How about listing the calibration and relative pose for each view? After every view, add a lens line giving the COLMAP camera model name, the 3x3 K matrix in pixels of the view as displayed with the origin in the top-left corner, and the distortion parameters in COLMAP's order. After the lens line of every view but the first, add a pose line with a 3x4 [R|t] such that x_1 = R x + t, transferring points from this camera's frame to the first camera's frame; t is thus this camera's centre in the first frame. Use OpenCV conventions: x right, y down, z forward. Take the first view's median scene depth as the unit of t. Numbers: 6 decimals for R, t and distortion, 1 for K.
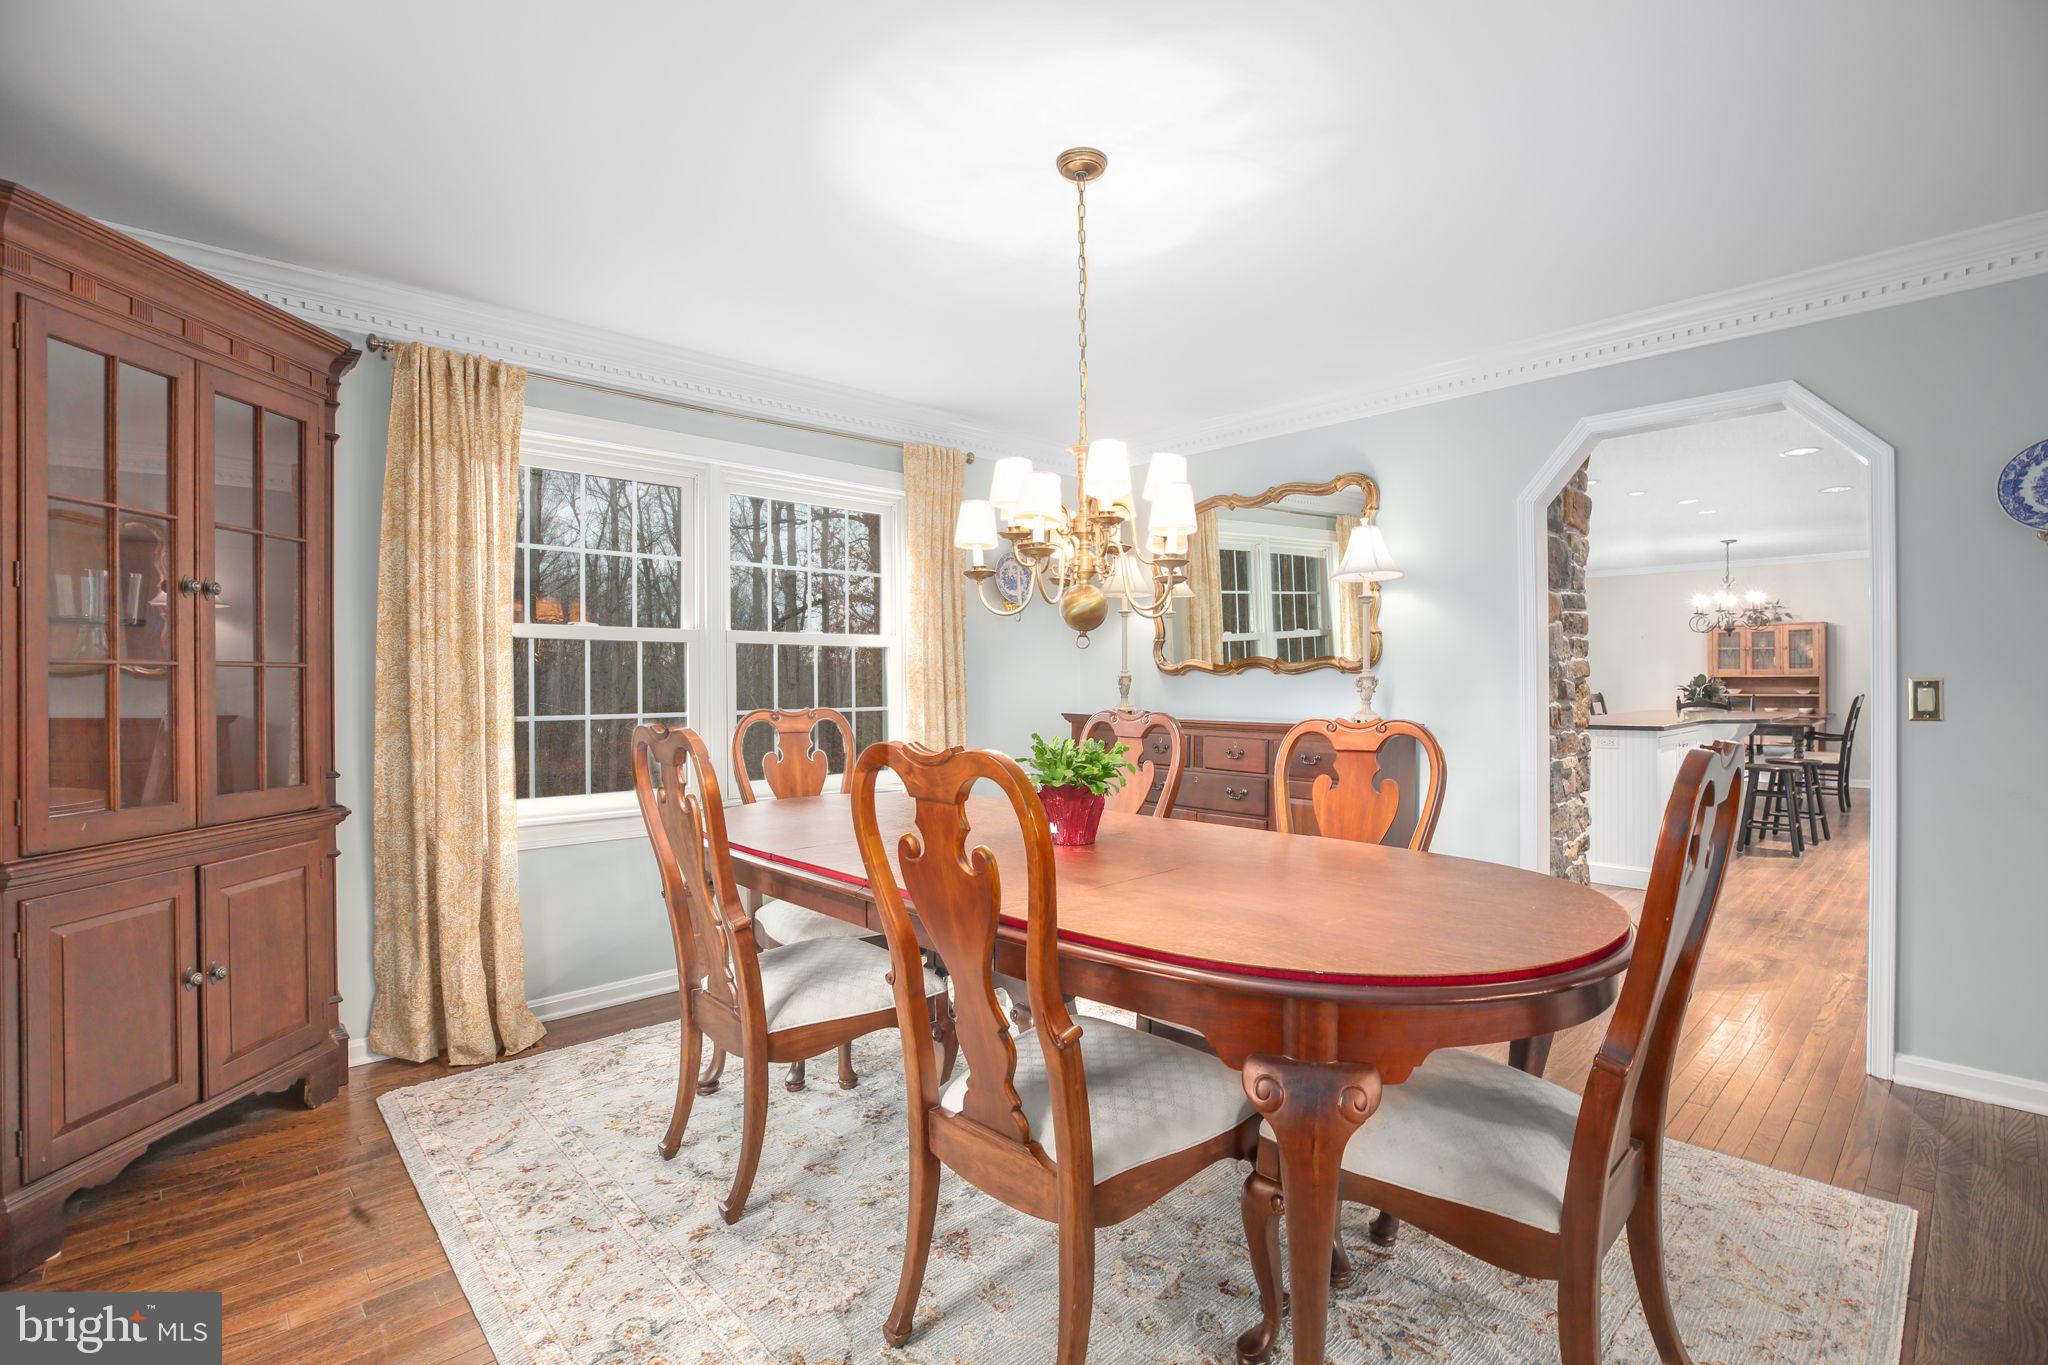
lens RADIAL K [[933.2, 0, 1037.3], [0, 933.2, 681.0], [0, 0, 1]] dist [-0.039086, 0.005600]
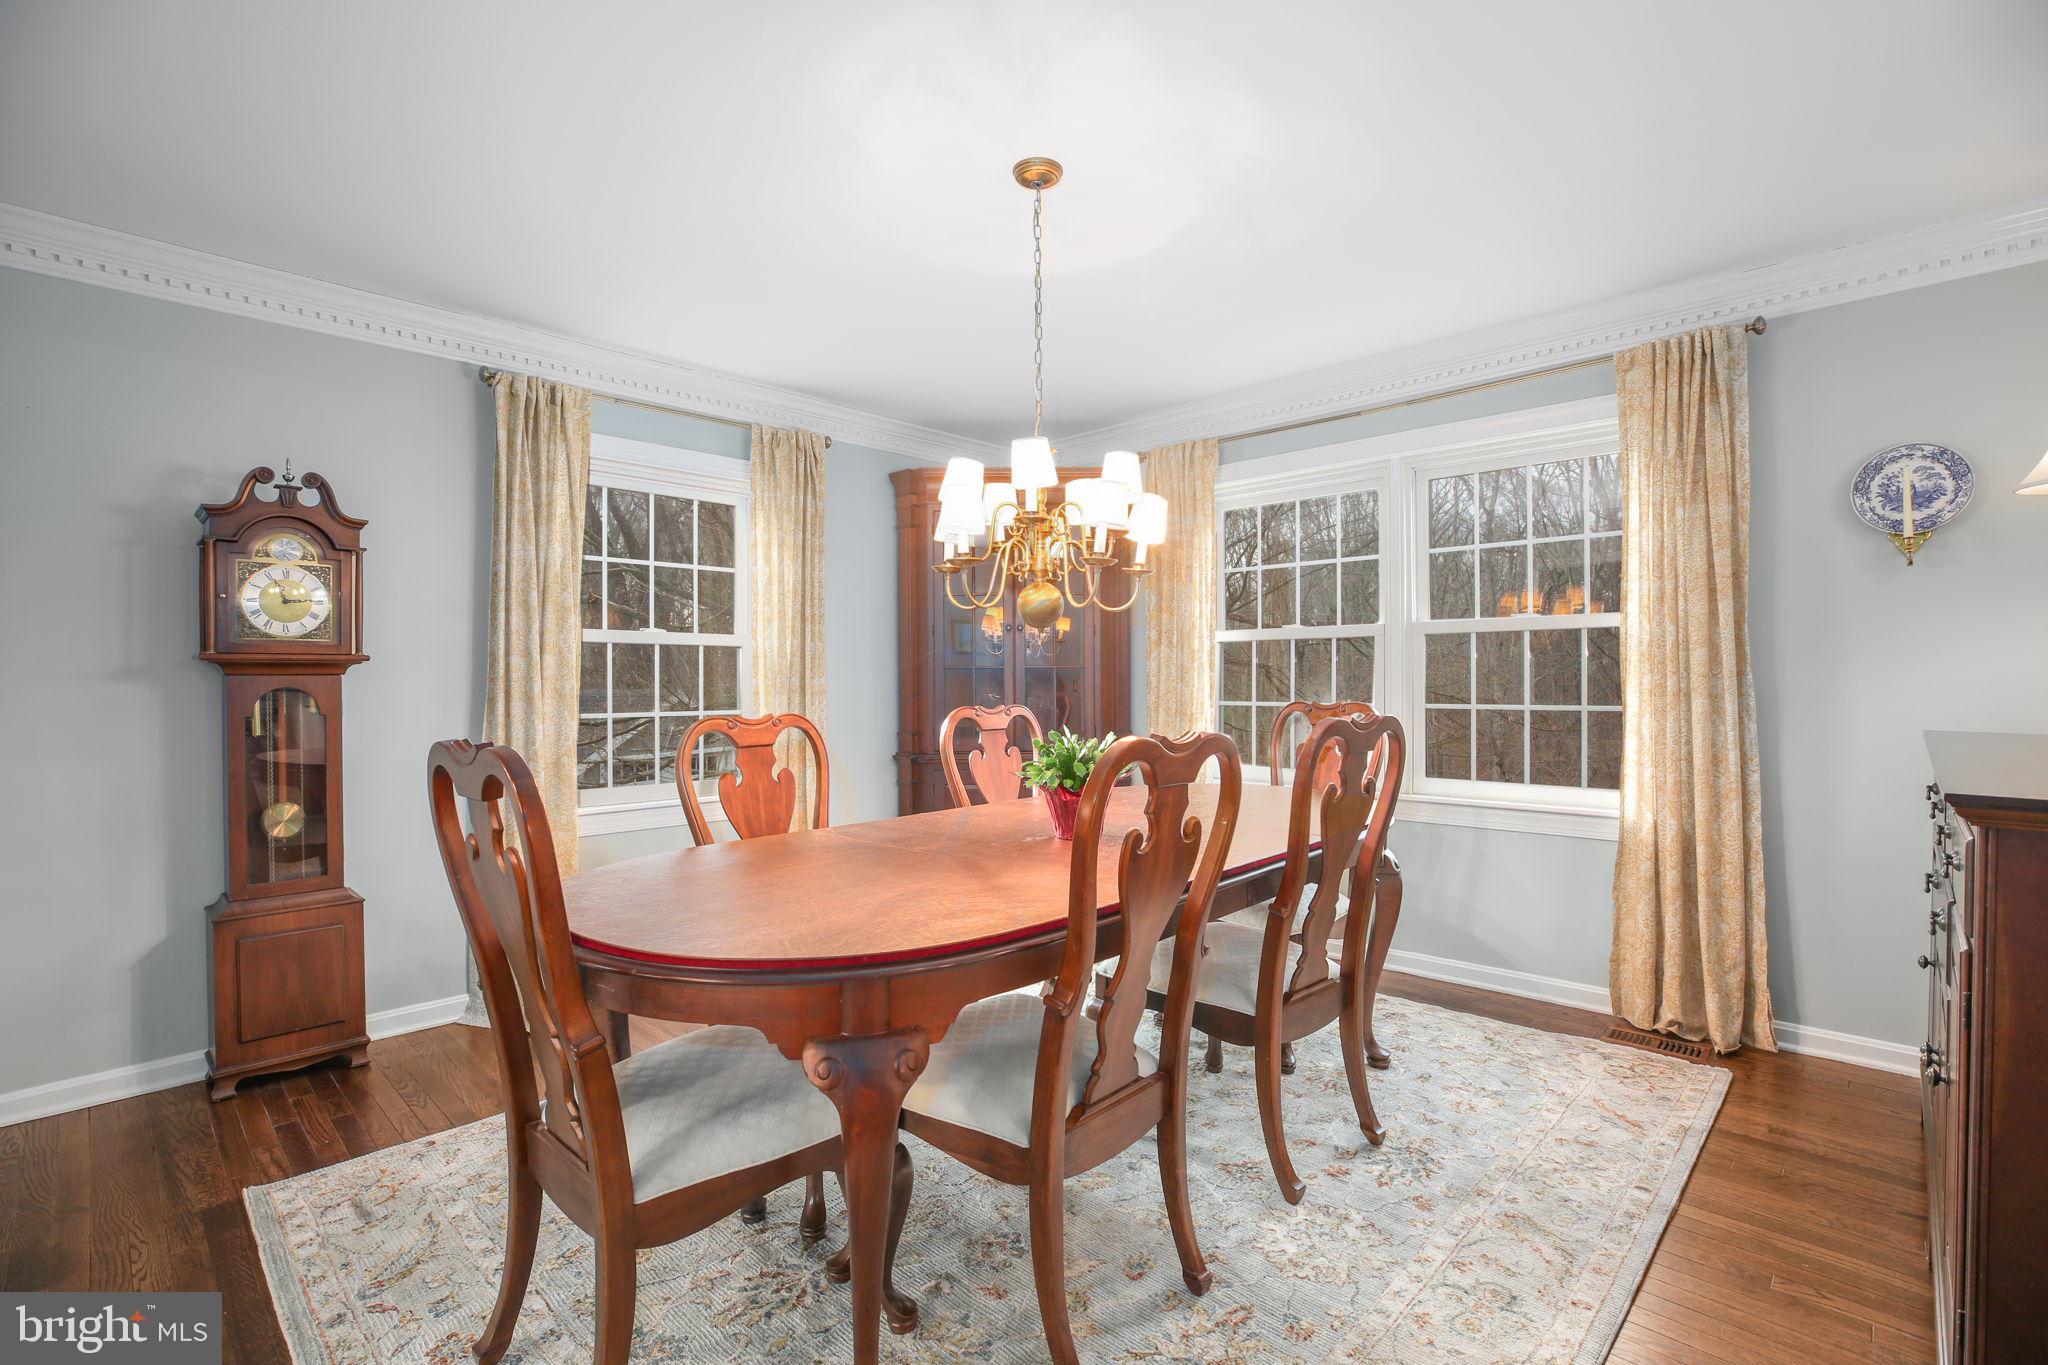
lens RADIAL K [[933.2, 0, 1035.8], [0, 933.2, 679.8], [0, 0, 1]] dist [-0.039086, 0.005600]
pose [[0.048434, 0.006549, -0.998805, 0.754317], [0.009360, 0.999932, 0.007010, -0.004633], [0.998783, -0.009689, 0.048369, 0.665013]]
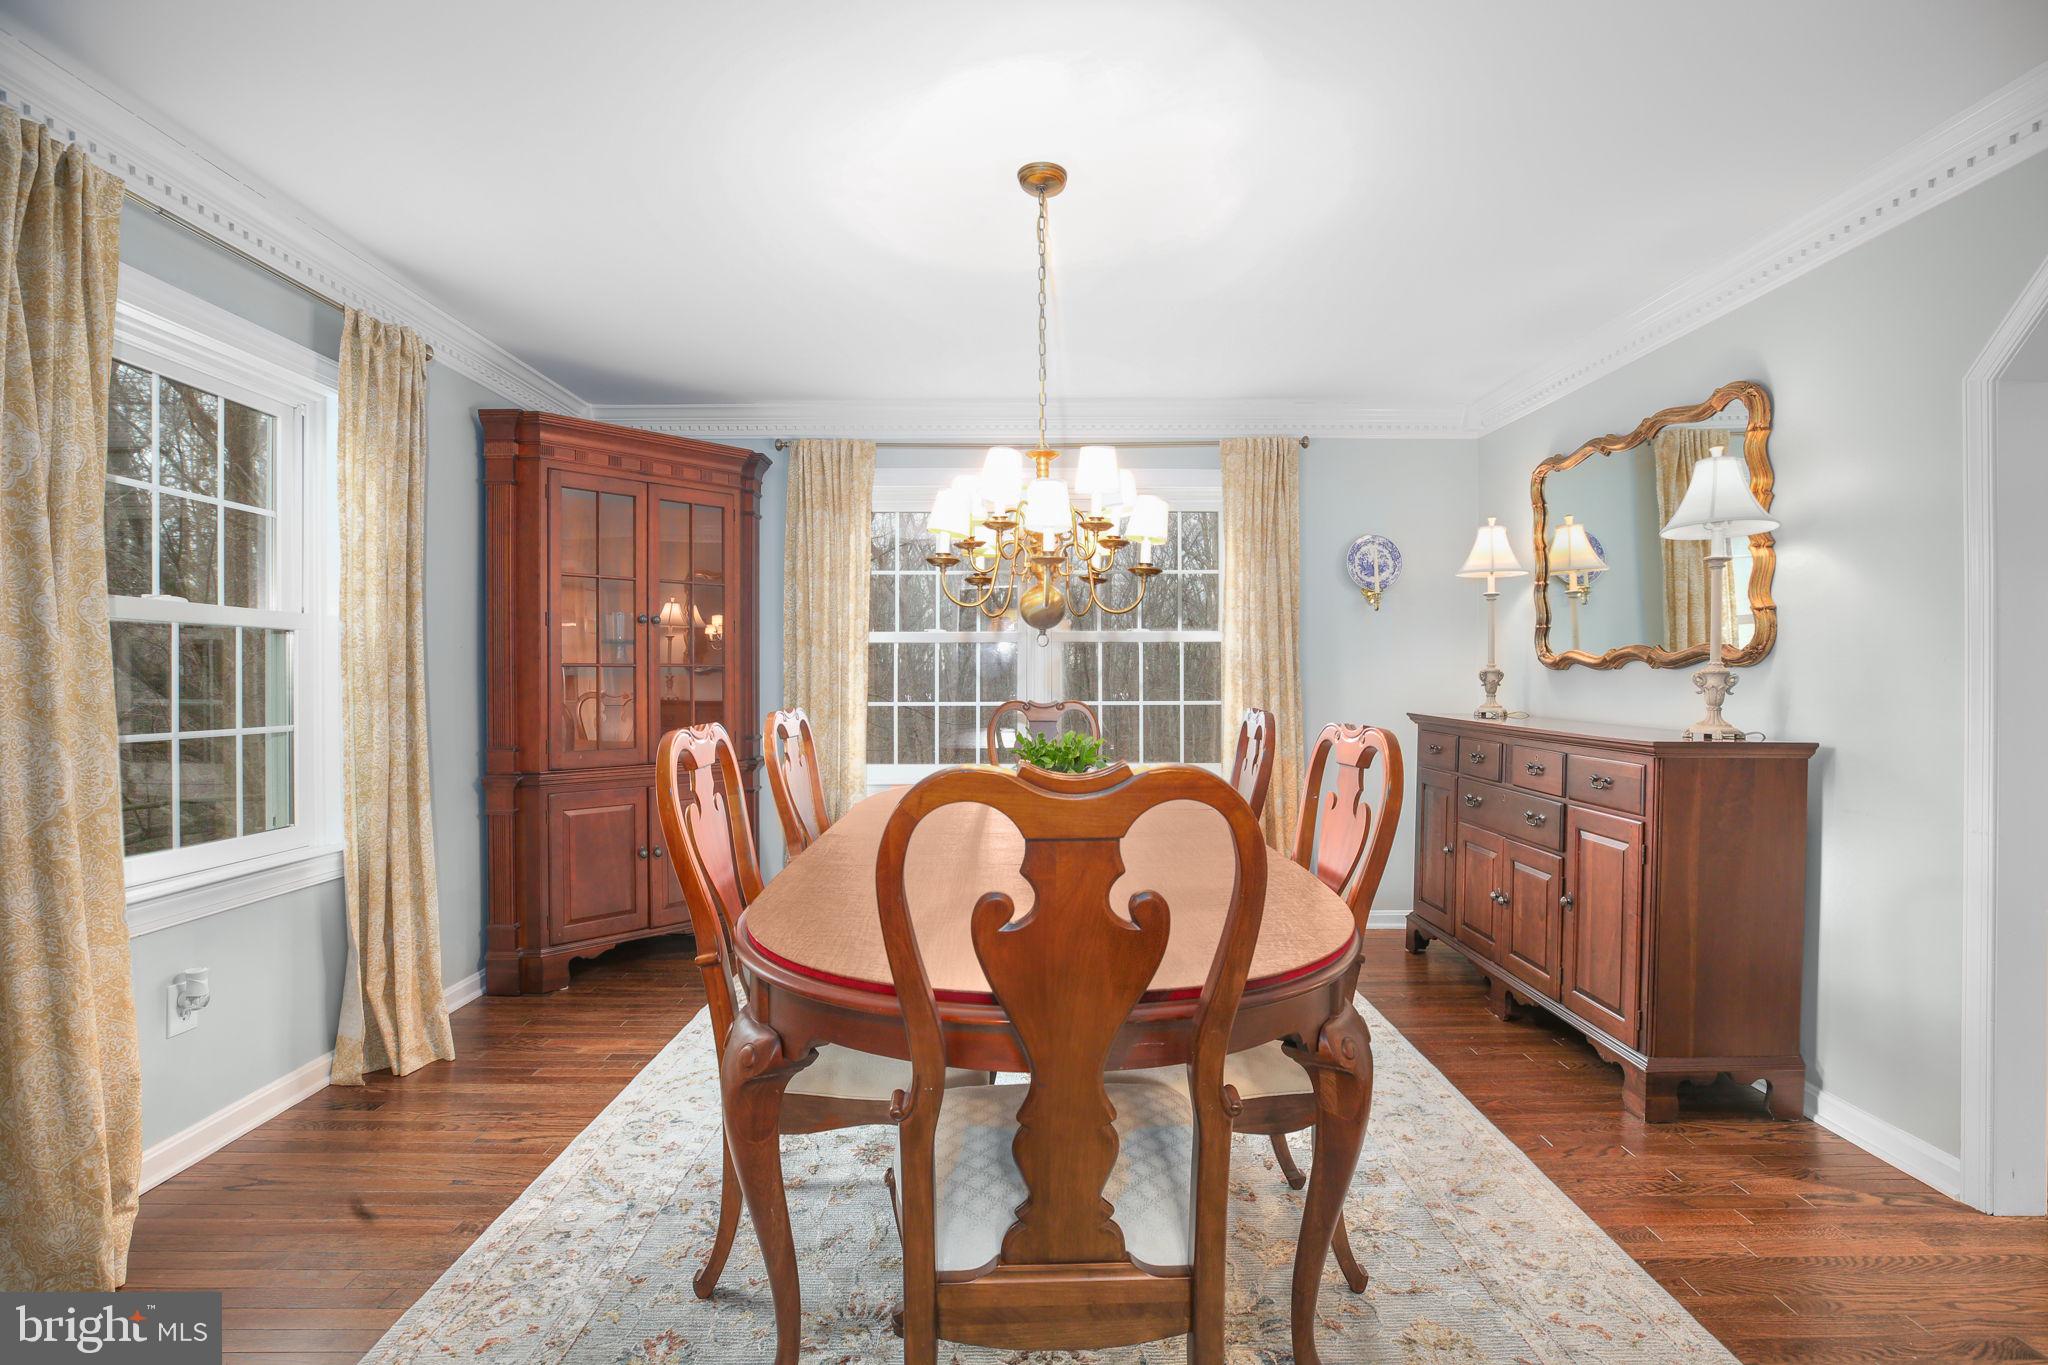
lens RADIAL K [[933.2, 0, 1014.2], [0, 933.2, 681.3], [0, 0, 1]] dist [-0.039086, 0.005600]
pose [[0.729378, 0.008928, -0.684052, 0.510438], [-0.001510, 0.999933, 0.011442, -0.007031], [0.684109, -0.007313, 0.729343, 0.149937]]
